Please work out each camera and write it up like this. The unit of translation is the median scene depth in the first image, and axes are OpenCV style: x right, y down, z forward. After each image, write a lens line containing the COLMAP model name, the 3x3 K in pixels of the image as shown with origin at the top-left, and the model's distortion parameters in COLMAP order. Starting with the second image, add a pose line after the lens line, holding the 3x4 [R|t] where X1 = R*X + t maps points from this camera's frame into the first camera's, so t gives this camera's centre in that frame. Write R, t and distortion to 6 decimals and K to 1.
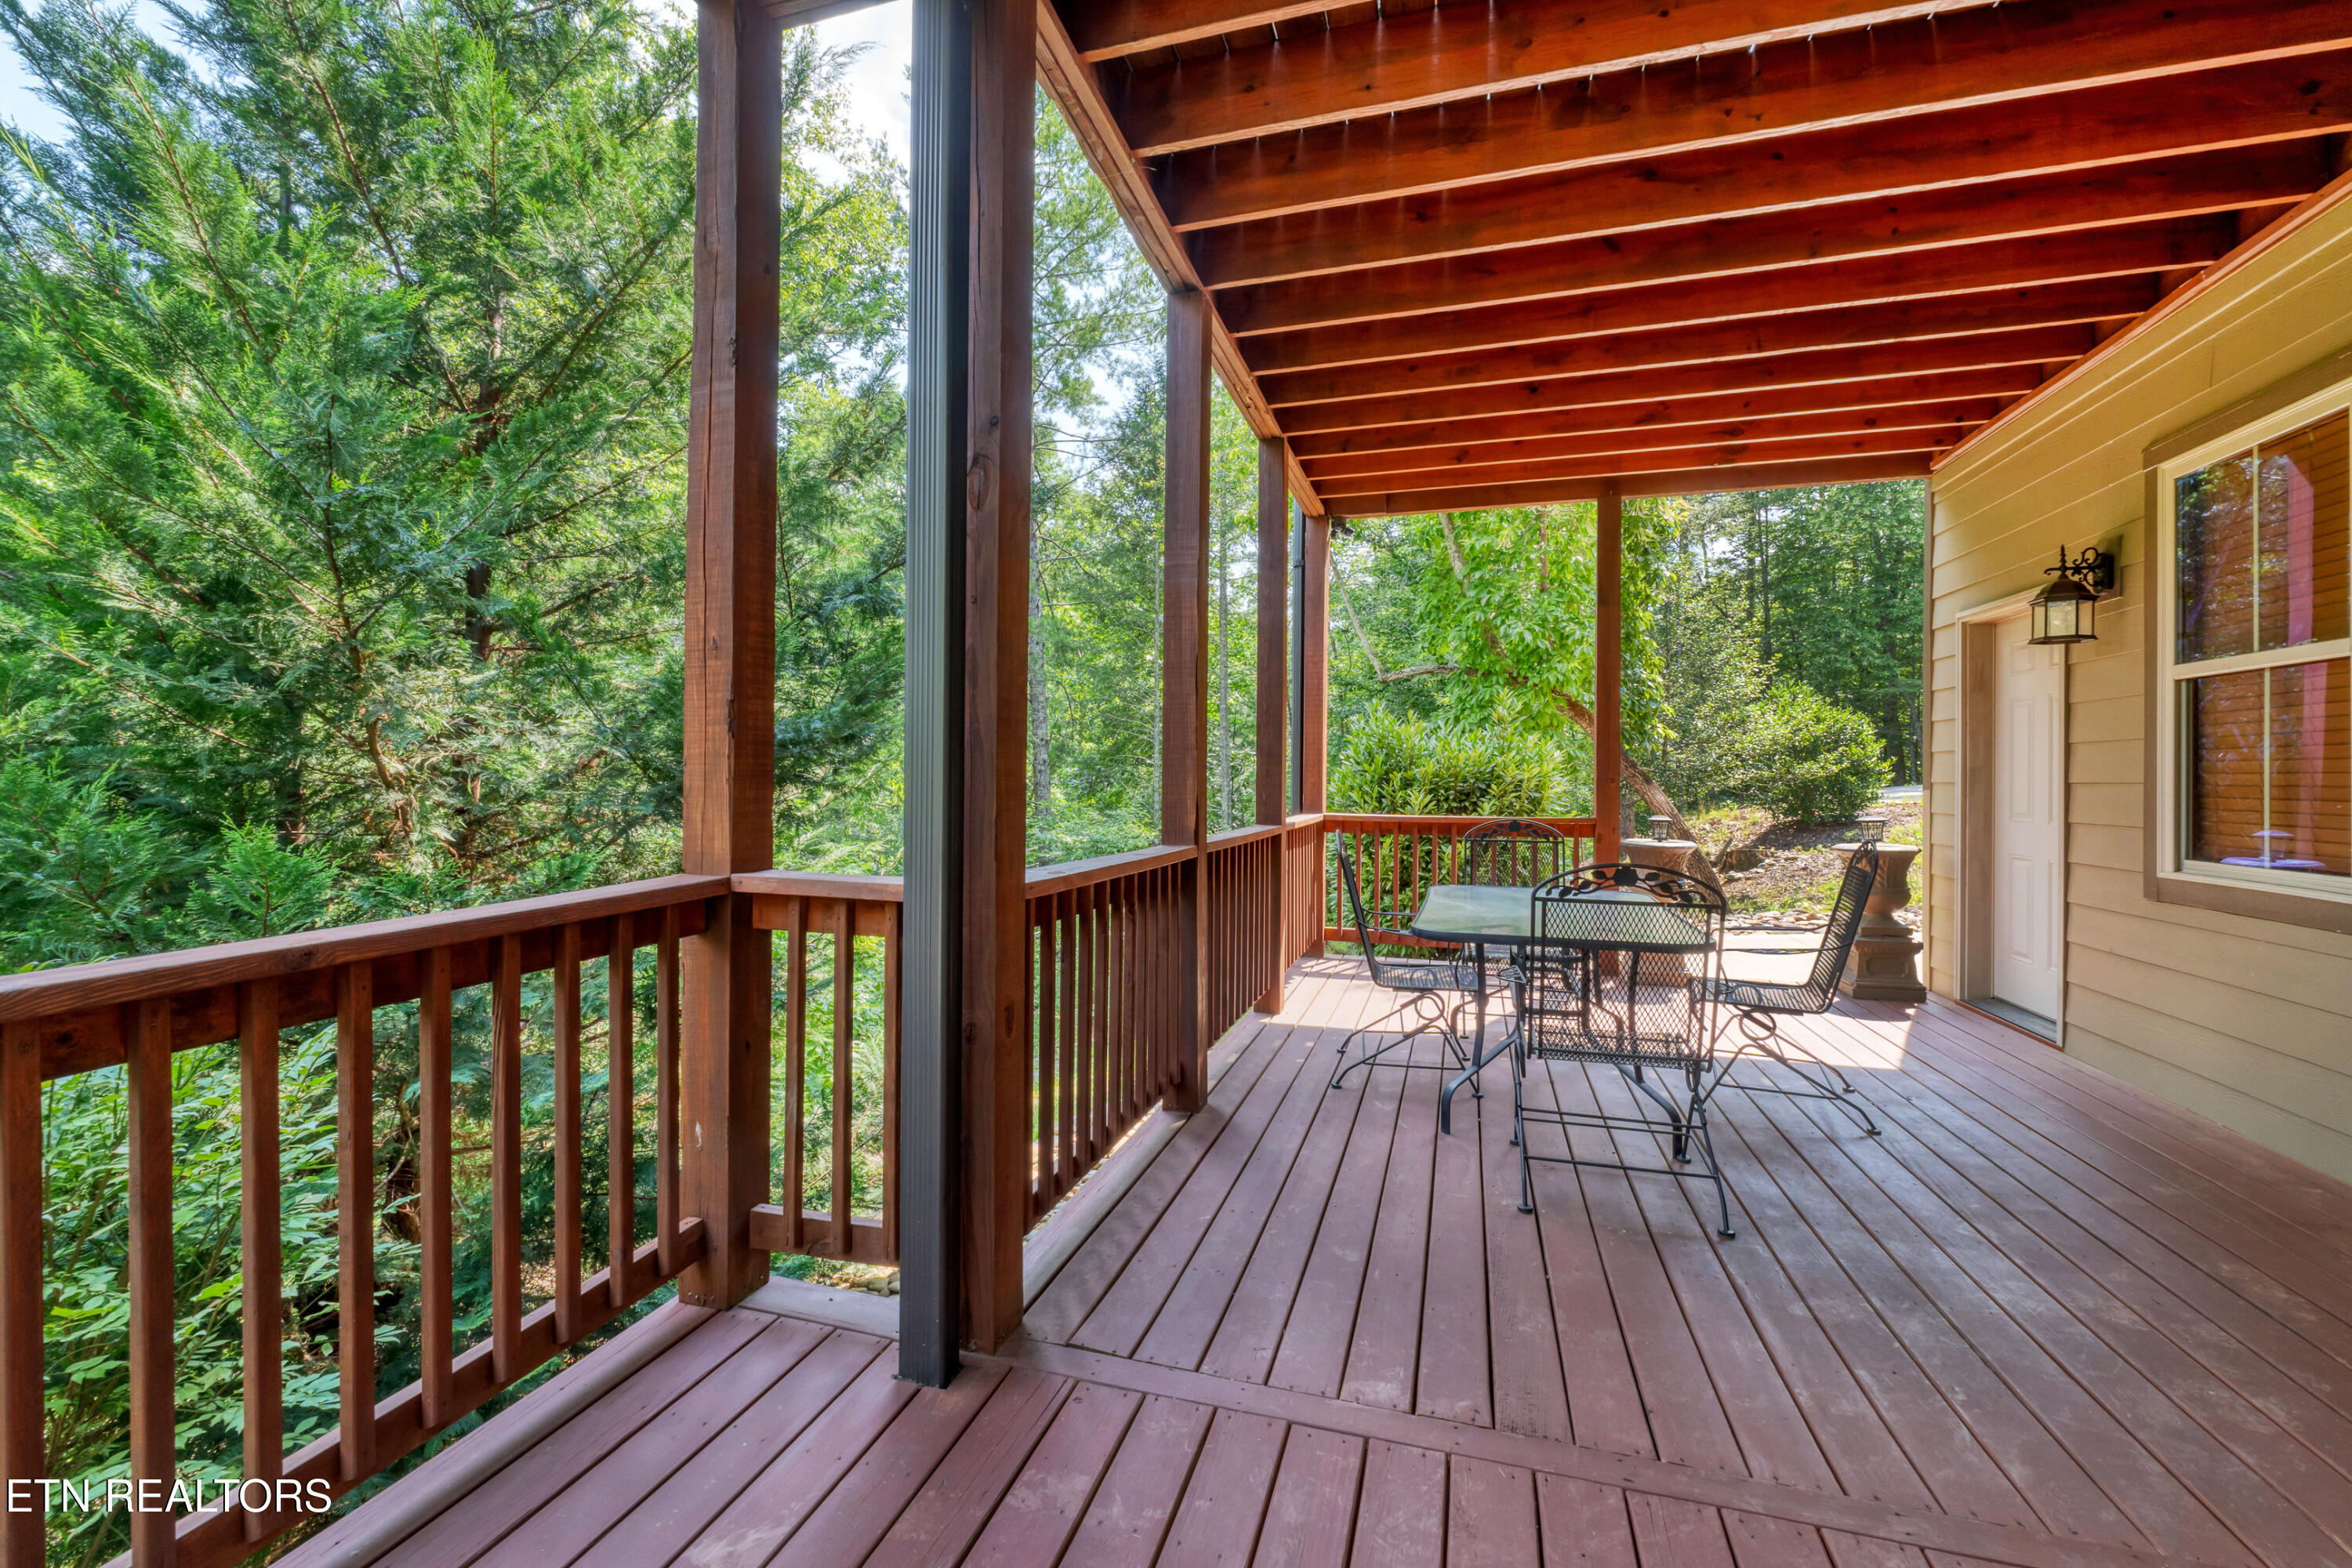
lens RADIAL K [[1040.6, 0, 1167.3], [0, 1040.6, 779.2], [0, 0, 1]] dist [-0.008100, 0.001428]
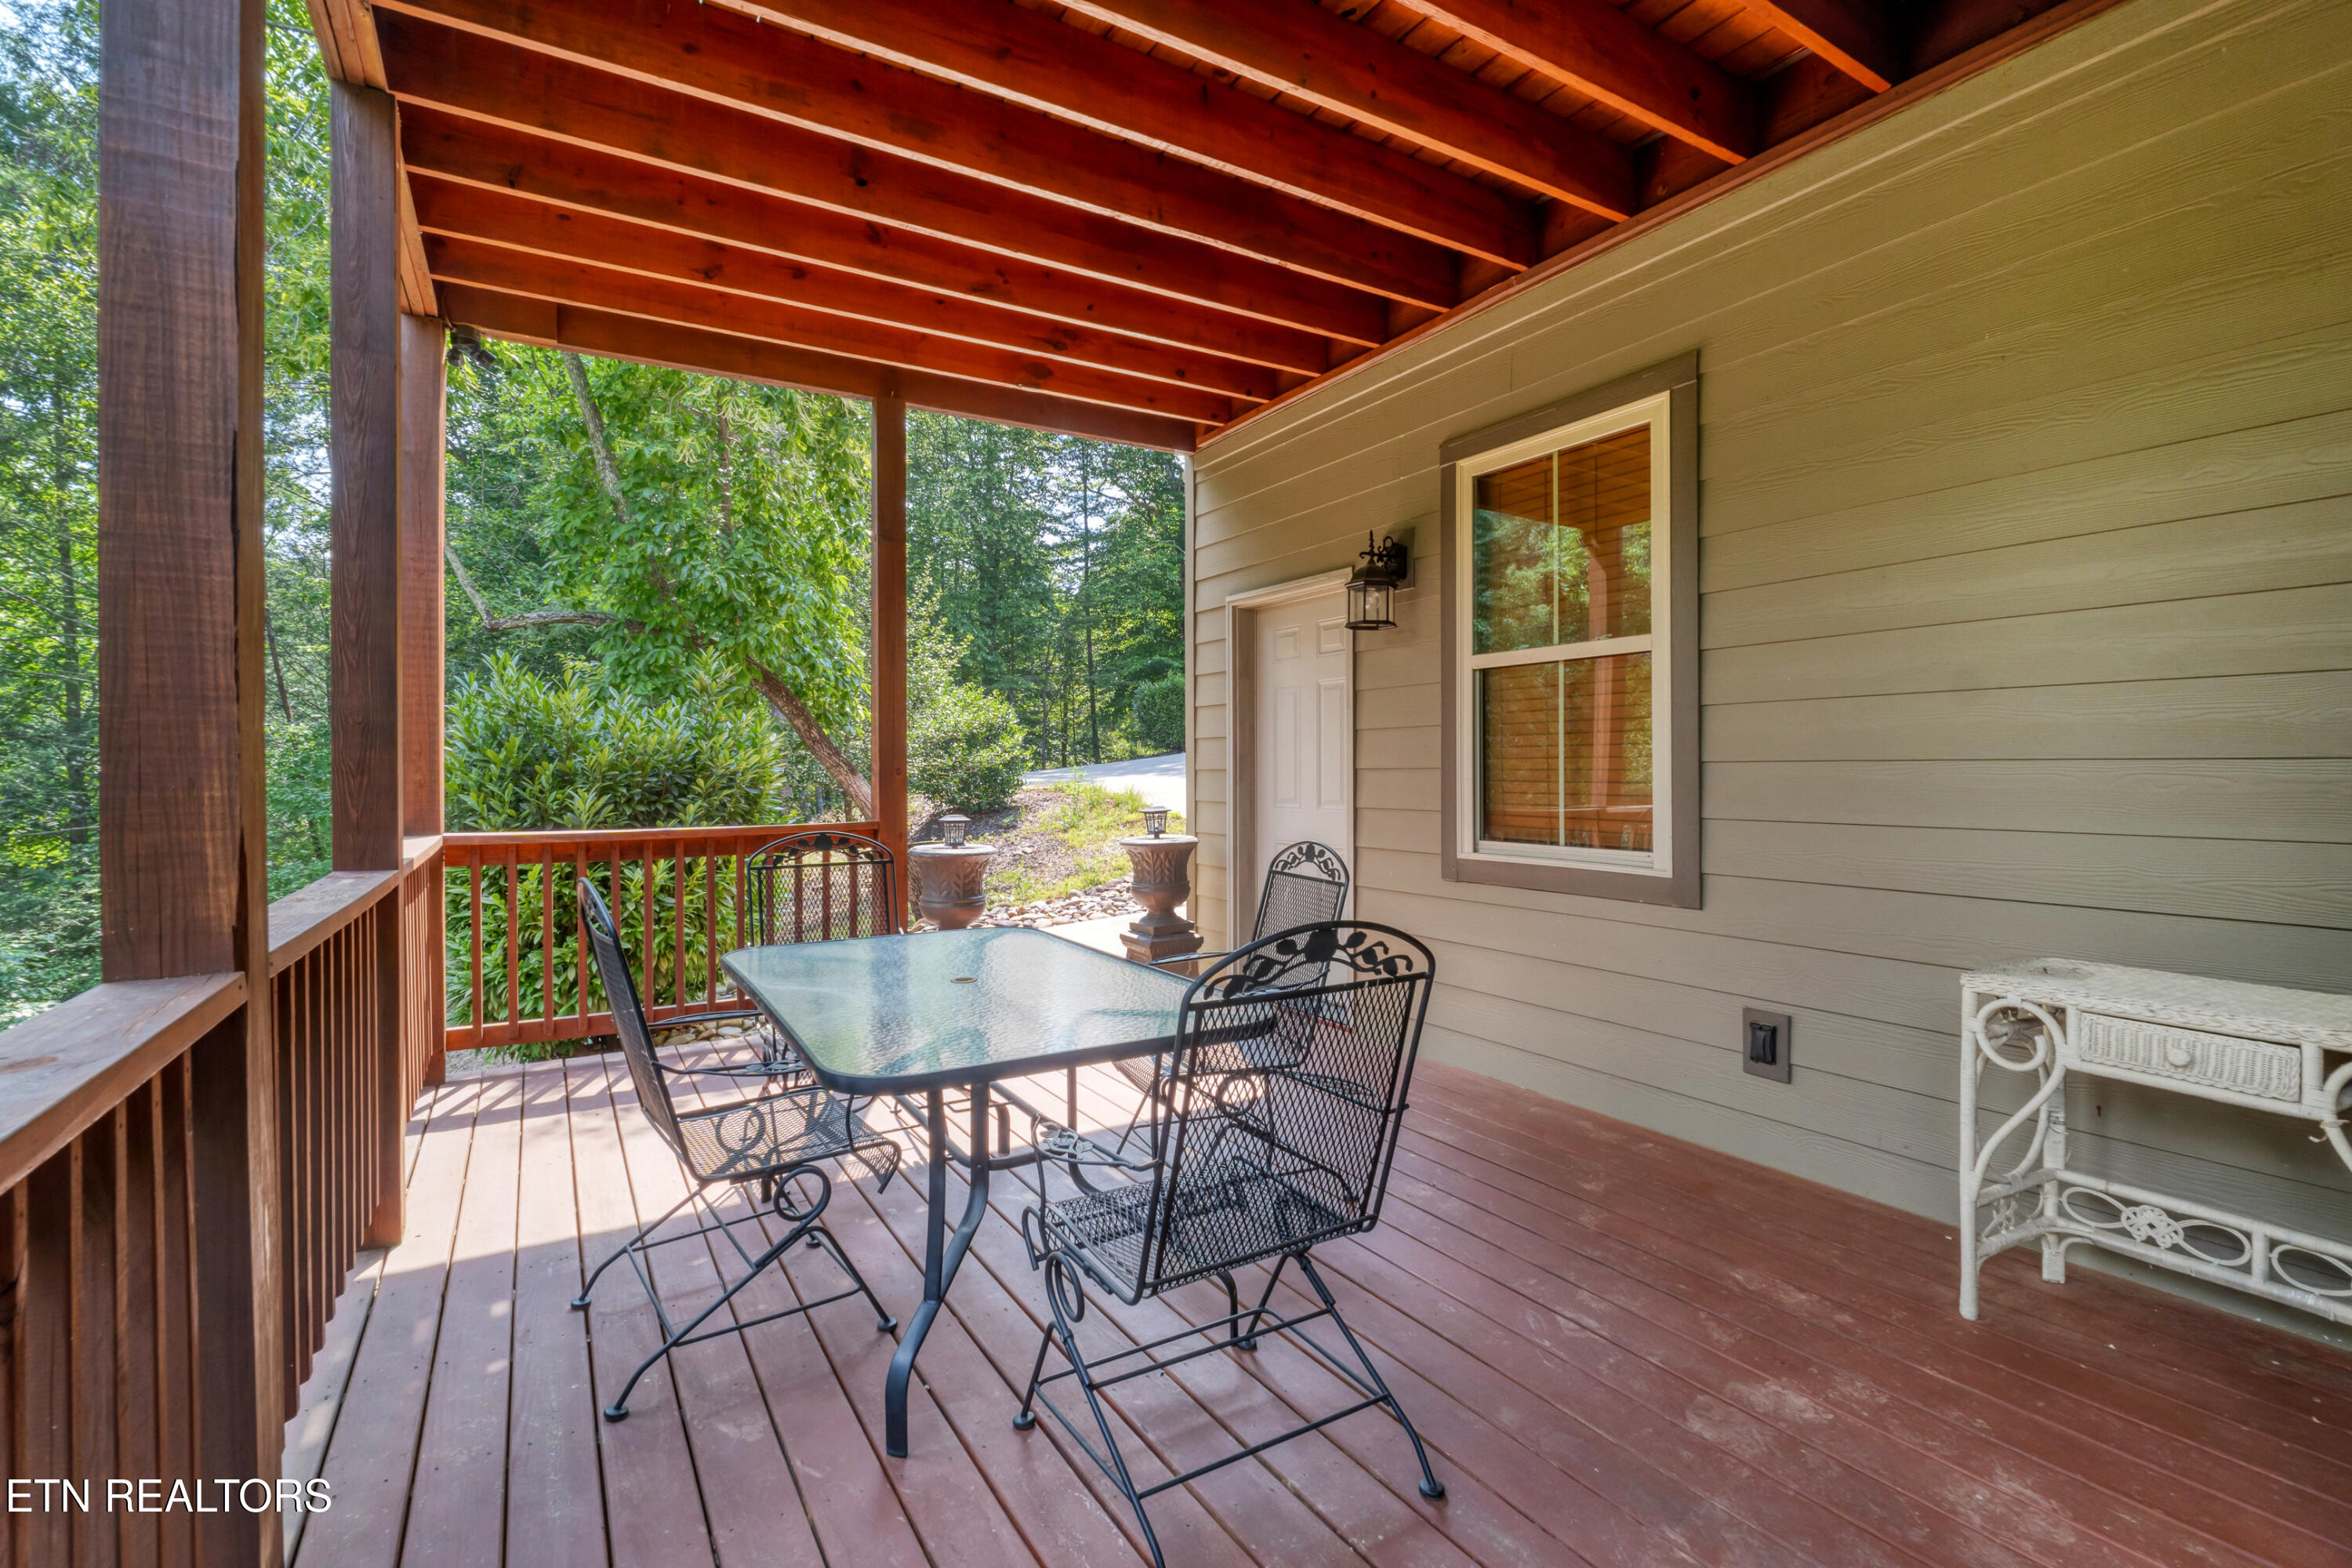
lens RADIAL K [[1072.5, 0, 1193.8], [0, 1072.5, 776.6], [0, 0, 1]] dist [-0.007978, 0.000382]
pose [[0.665009, -0.015544, 0.746674, -0.017557], [0.010404, 0.999879, 0.011549, -0.002067], [-0.746763, 0.000088, 0.665090, 0.350711]]
